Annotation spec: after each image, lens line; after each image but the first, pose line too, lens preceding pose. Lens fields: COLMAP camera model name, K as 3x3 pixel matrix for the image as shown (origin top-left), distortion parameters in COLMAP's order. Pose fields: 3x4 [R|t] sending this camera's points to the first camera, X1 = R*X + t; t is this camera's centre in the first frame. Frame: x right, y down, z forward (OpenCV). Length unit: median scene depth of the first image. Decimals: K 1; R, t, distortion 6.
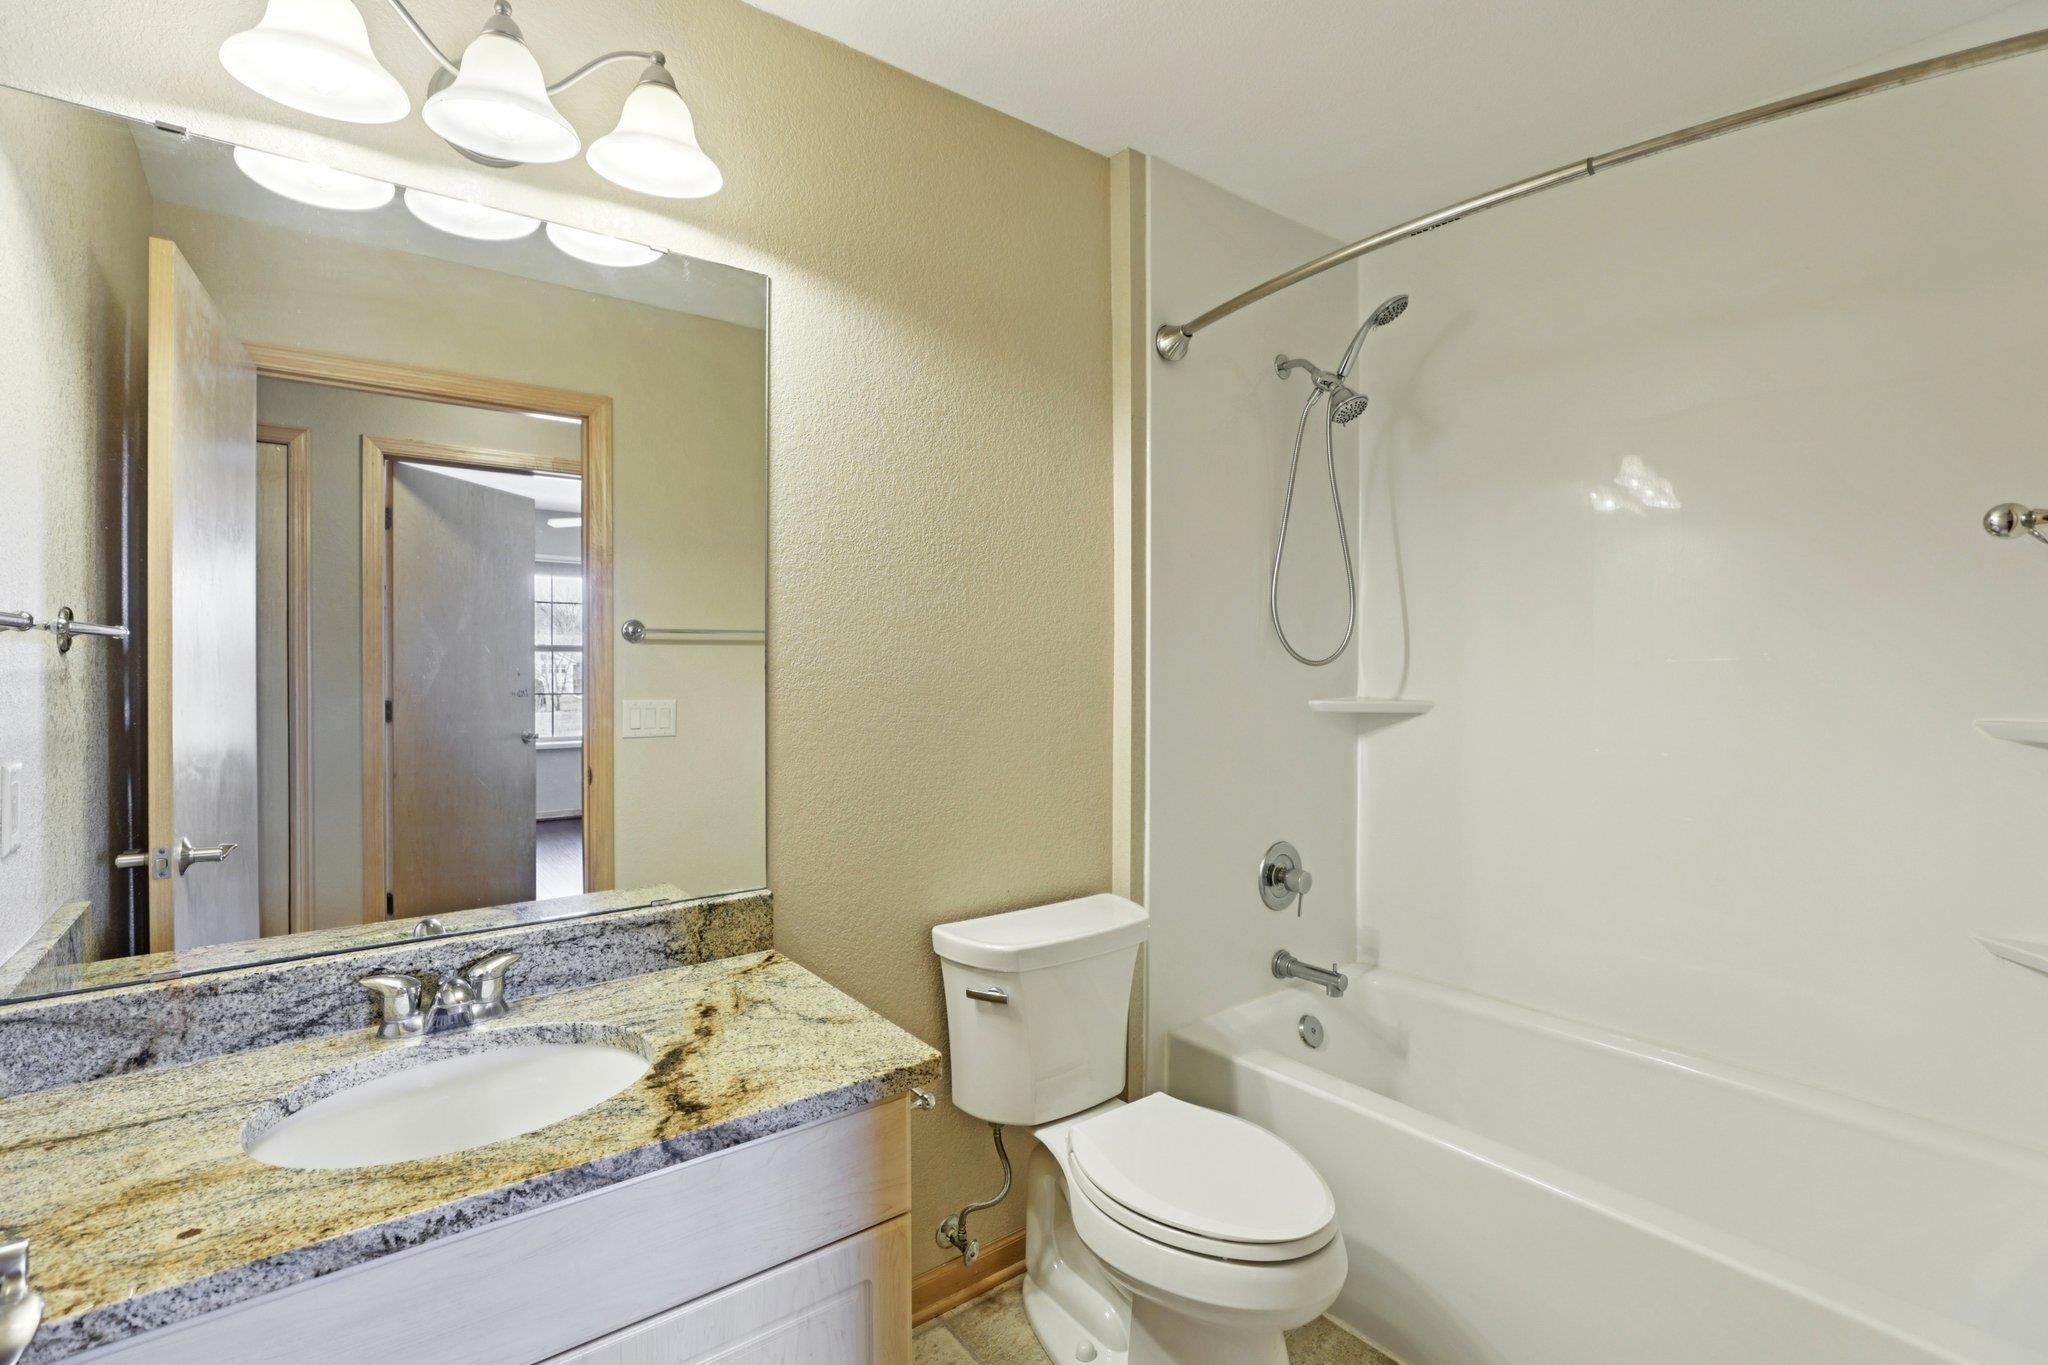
lens RADIAL K [[938.2, 0, 1029.7], [0, 938.2, 677.9], [0, 0, 1]] dist [-0.031288, 0.000982]
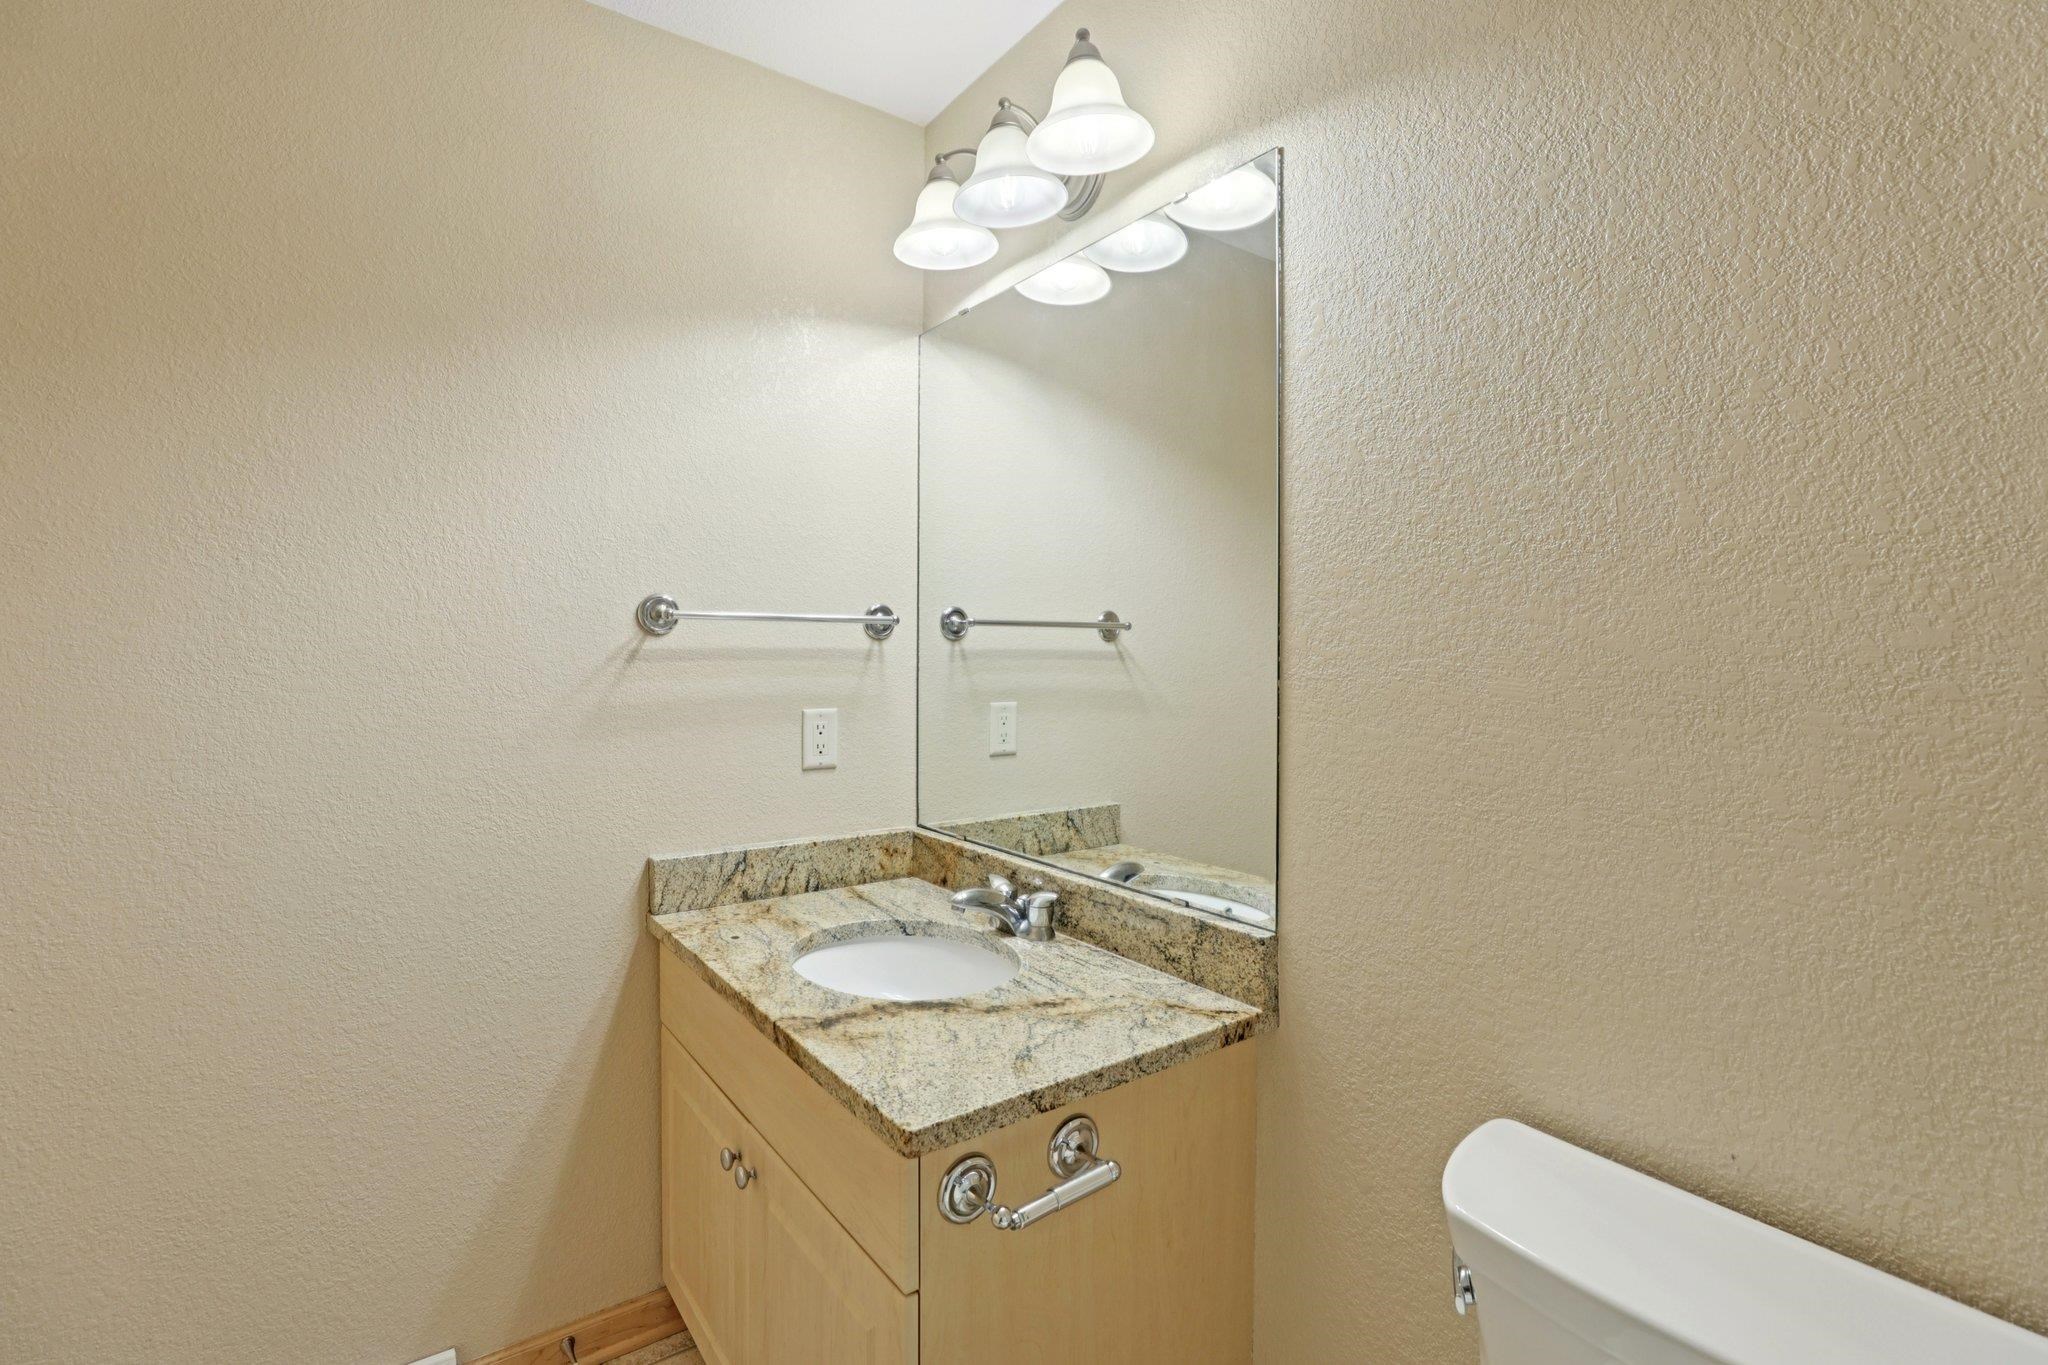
lens RADIAL K [[938.2, 0, 1024.8], [0, 938.2, 665.6], [0, 0, 1]] dist [-0.031288, 0.000982]
pose [[-0.022337, 0.013567, -0.999658, 0.591638], [-0.026587, 0.999546, 0.014160, -0.002849], [0.999397, 0.026894, -0.021966, 0.955600]]
